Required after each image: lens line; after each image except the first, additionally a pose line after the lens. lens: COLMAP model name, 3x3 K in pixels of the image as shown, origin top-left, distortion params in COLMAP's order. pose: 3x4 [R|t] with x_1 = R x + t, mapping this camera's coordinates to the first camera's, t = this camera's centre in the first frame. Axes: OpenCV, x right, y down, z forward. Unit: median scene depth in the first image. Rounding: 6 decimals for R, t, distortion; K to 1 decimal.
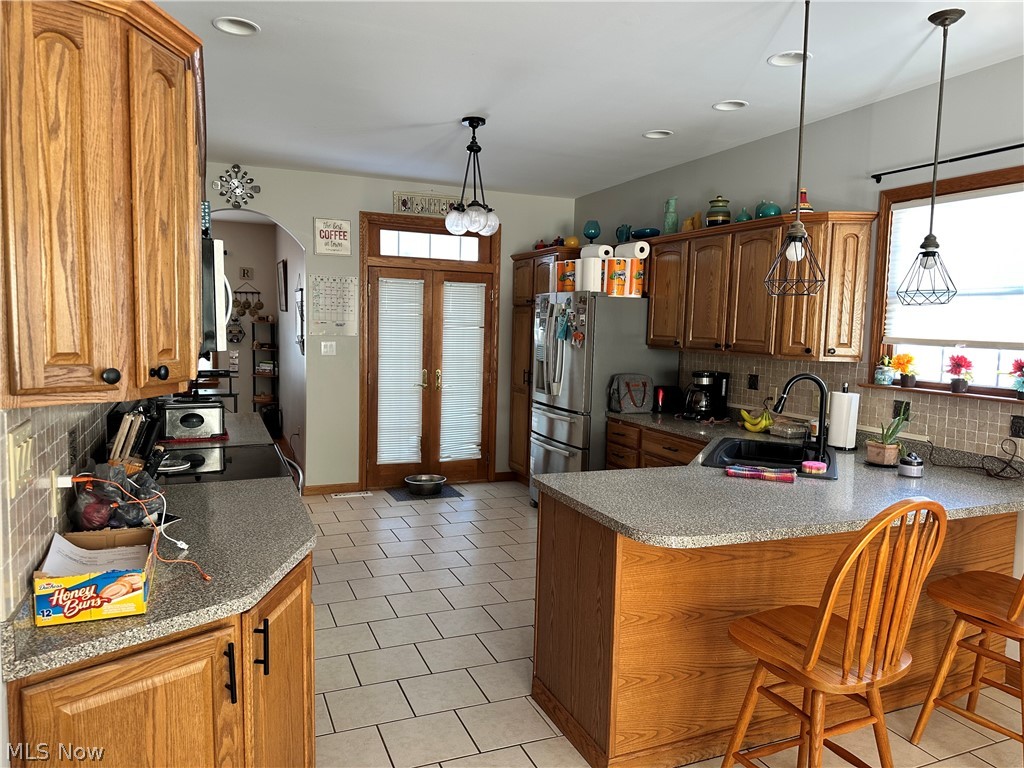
lens RADIAL K [[708.2, 0, 514.8], [0, 708.2, 382.5], [0, 0, 1]] dist [-0.005145, -0.013548]
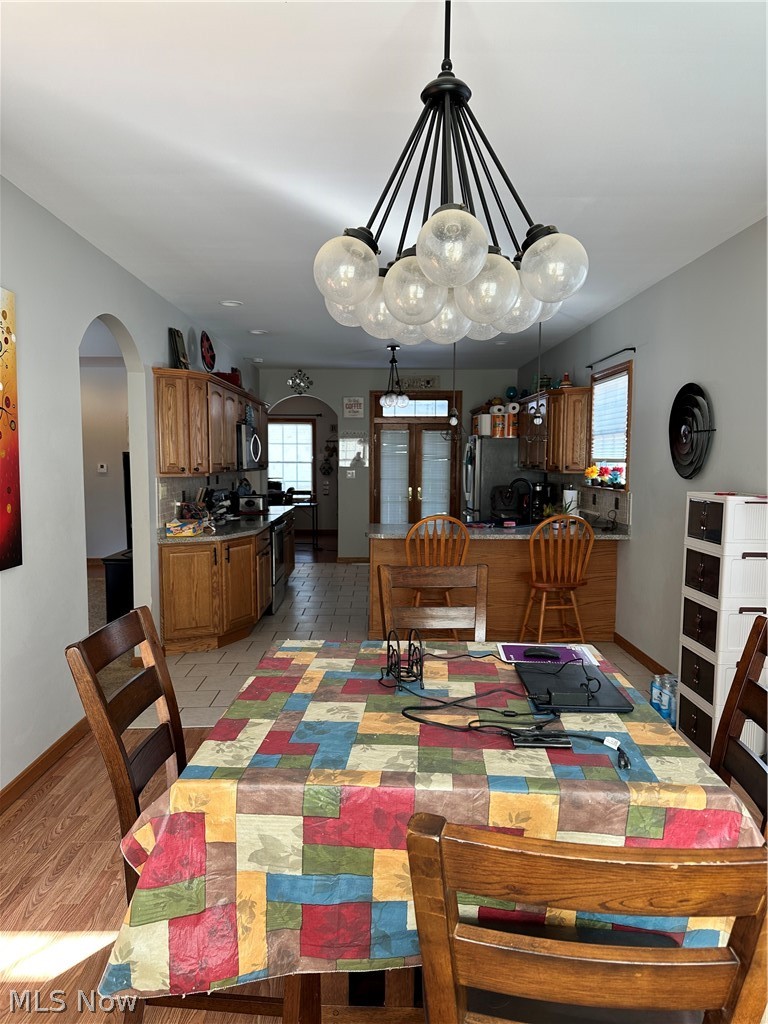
lens RADIAL K [[708.2, 0, 381.7], [0, 708.2, 515.2], [0, 0, 1]] dist [-0.005145, -0.013548]
pose [[0.918903, 0.008701, -0.394387, 0.538021], [-0.013093, 0.999879, -0.008446, 0.071389], [0.394266, 0.012925, 0.918906, -0.584336]]
